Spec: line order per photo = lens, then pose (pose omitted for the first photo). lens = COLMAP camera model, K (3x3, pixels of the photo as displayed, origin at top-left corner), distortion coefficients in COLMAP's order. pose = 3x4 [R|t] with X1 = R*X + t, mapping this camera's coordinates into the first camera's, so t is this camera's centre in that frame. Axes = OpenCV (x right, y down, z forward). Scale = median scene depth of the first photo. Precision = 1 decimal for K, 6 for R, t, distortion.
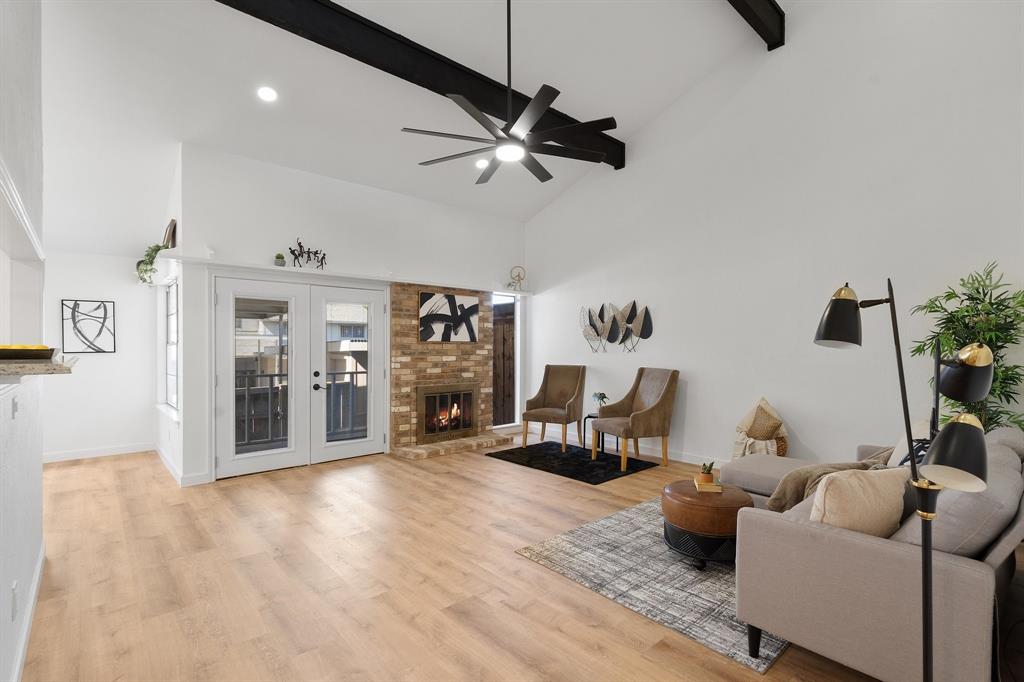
lens RADIAL K [[475.9, 0, 513.2], [0, 475.9, 364.2], [0, 0, 1]] dist [-0.002544, -0.000100]
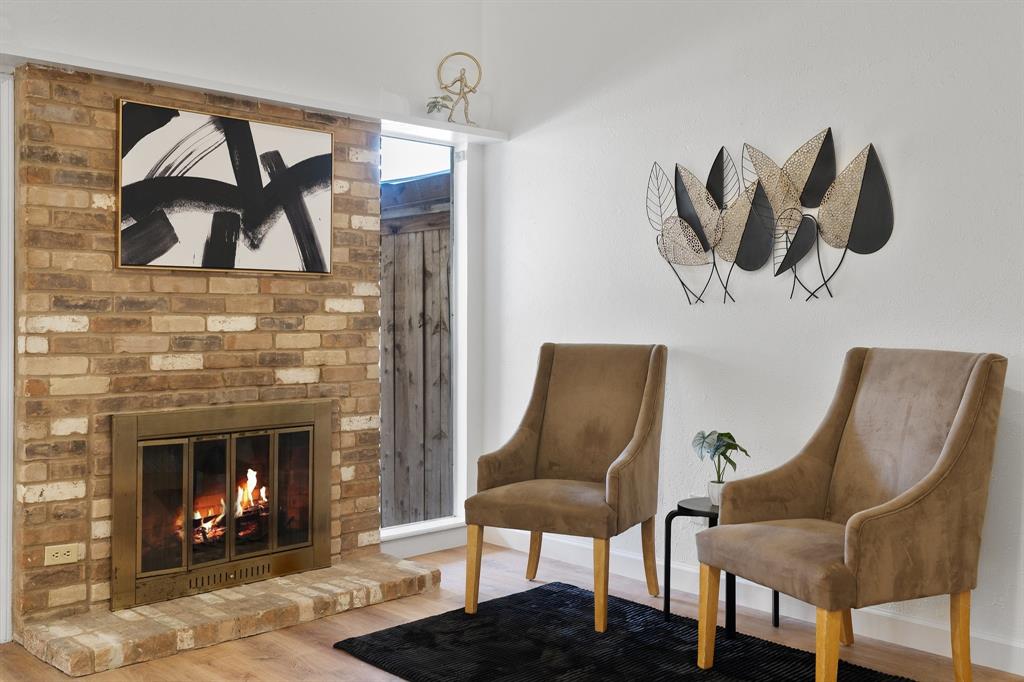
lens RADIAL K [[943.0, 0, 510.7], [0, 943.0, 336.8], [0, 0, 1]] dist [0.009632, 0.000000]
pose [[0.999792, -0.003520, 0.020111, 0.037359], [0.003928, 0.999787, -0.020281, 0.010617], [-0.020035, 0.020356, 0.999592, 0.390773]]
